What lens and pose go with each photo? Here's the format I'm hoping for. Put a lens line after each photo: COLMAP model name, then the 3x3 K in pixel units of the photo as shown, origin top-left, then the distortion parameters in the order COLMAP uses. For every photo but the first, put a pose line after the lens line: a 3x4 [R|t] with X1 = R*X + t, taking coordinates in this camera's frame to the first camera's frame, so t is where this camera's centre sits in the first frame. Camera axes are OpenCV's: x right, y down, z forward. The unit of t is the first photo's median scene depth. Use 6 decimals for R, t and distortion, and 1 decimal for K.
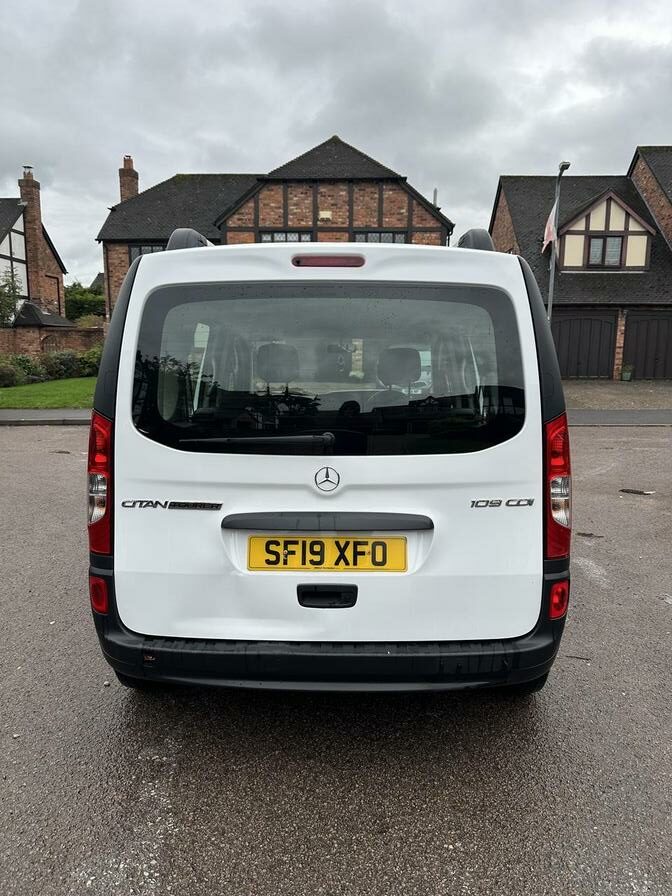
lens RADIAL K [[636.6, 0, 347.3], [0, 636.6, 450.4], [0, 0, 1]] dist [0.043416, -0.041210]
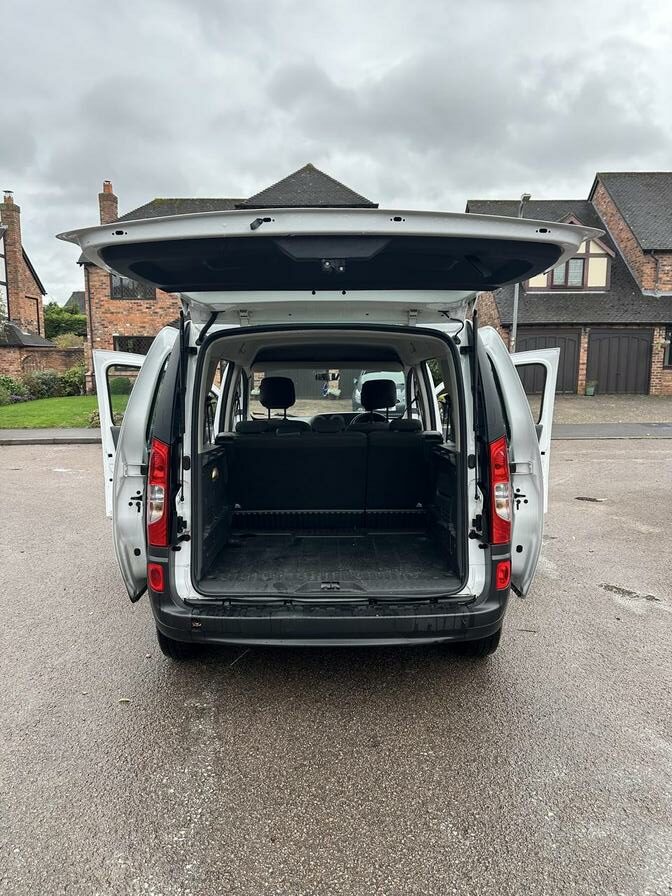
lens RADIAL K [[639.6, 0, 336.0], [0, 639.6, 448.0], [0, 0, 1]] dist [0.025335, -0.001102]
pose [[0.999683, -0.011497, 0.022399, -0.007422], [0.012079, 0.999589, -0.025995, -0.000322], [-0.022091, 0.026257, 0.999411, -0.053875]]
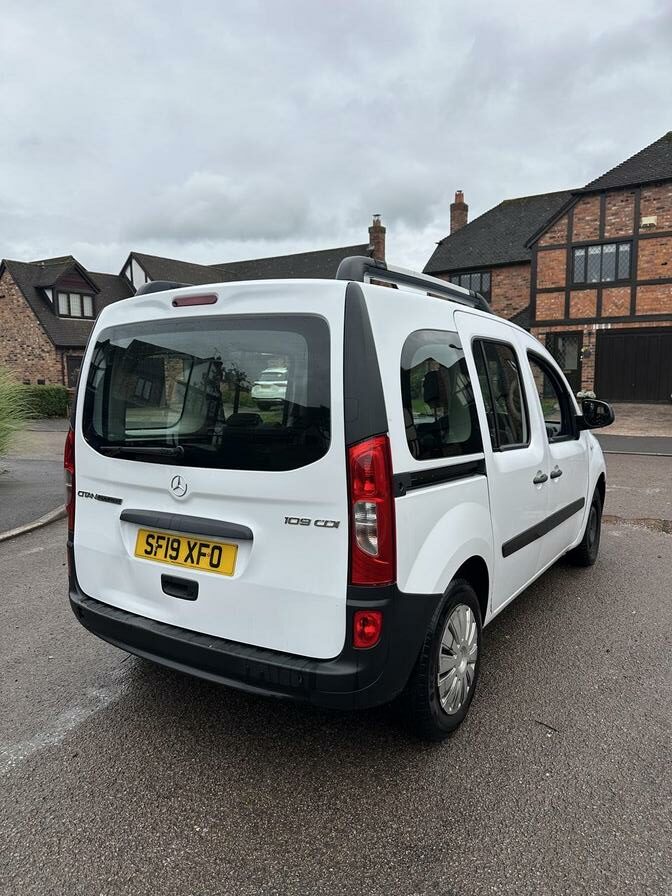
lens RADIAL K [[645.8, 0, 341.9], [0, 645.8, 452.2], [0, 0, 1]] dist [0.004900, -0.018891]
pose [[0.854947, 0.045724, -0.516696, 0.123896], [-0.062571, 0.997924, -0.015223, -0.002514], [0.514927, 0.045345, 0.856034, 0.021487]]
